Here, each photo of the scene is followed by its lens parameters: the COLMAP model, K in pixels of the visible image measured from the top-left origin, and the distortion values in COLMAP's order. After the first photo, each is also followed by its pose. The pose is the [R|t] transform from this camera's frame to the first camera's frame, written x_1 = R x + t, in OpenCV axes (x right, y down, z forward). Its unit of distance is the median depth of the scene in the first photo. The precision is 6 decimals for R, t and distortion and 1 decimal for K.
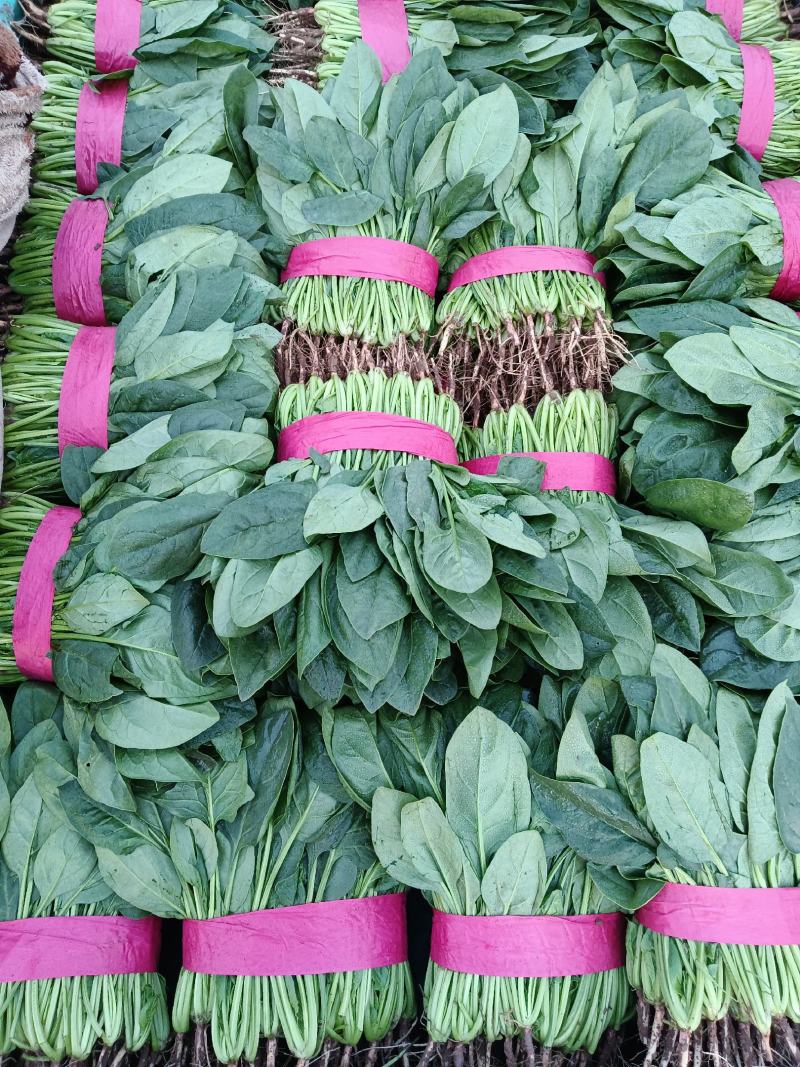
lens RADIAL K [[810.1, 0, 401.7], [0, 810.1, 532.9], [0, 0, 1]] dist [0.011670, -0.006693]
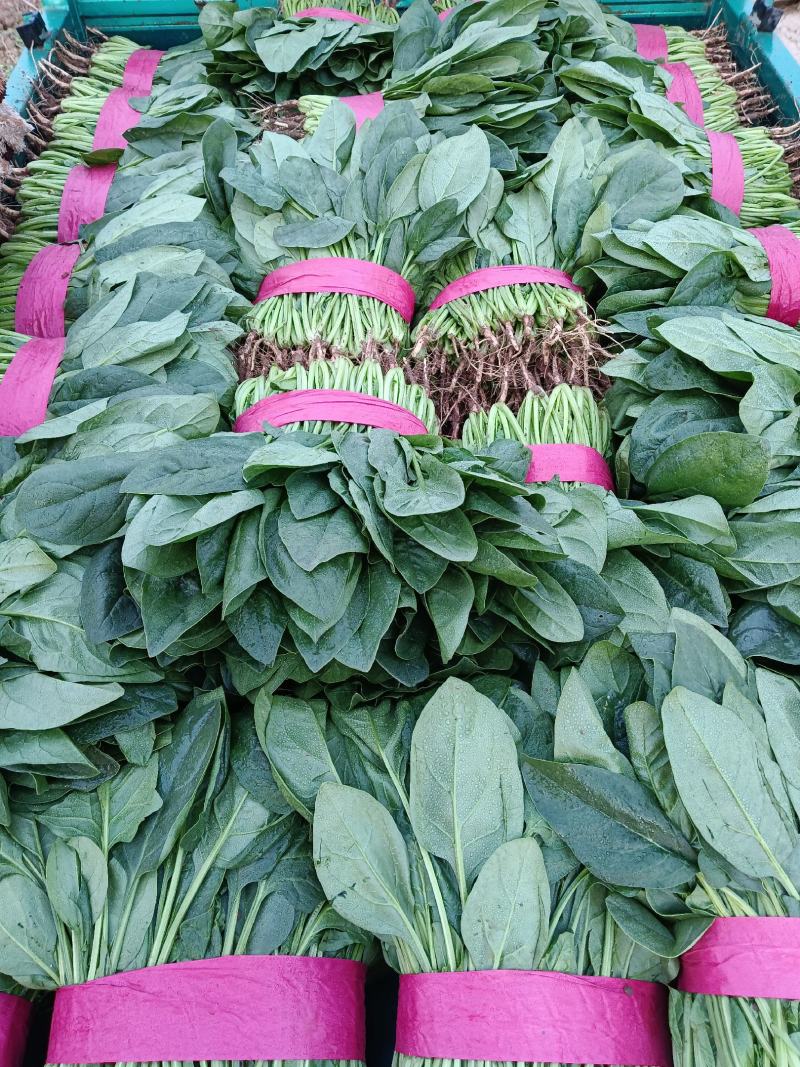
lens RADIAL K [[810.1, 0, 398.0], [0, 810.1, 533.9], [0, 0, 1]] dist [0.011670, -0.006693]
pose [[0.999850, -0.007726, -0.015521, 0.051437], [0.003230, 0.962550, -0.271084, 0.275076], [0.017034, 0.270993, 0.962431, 0.189446]]
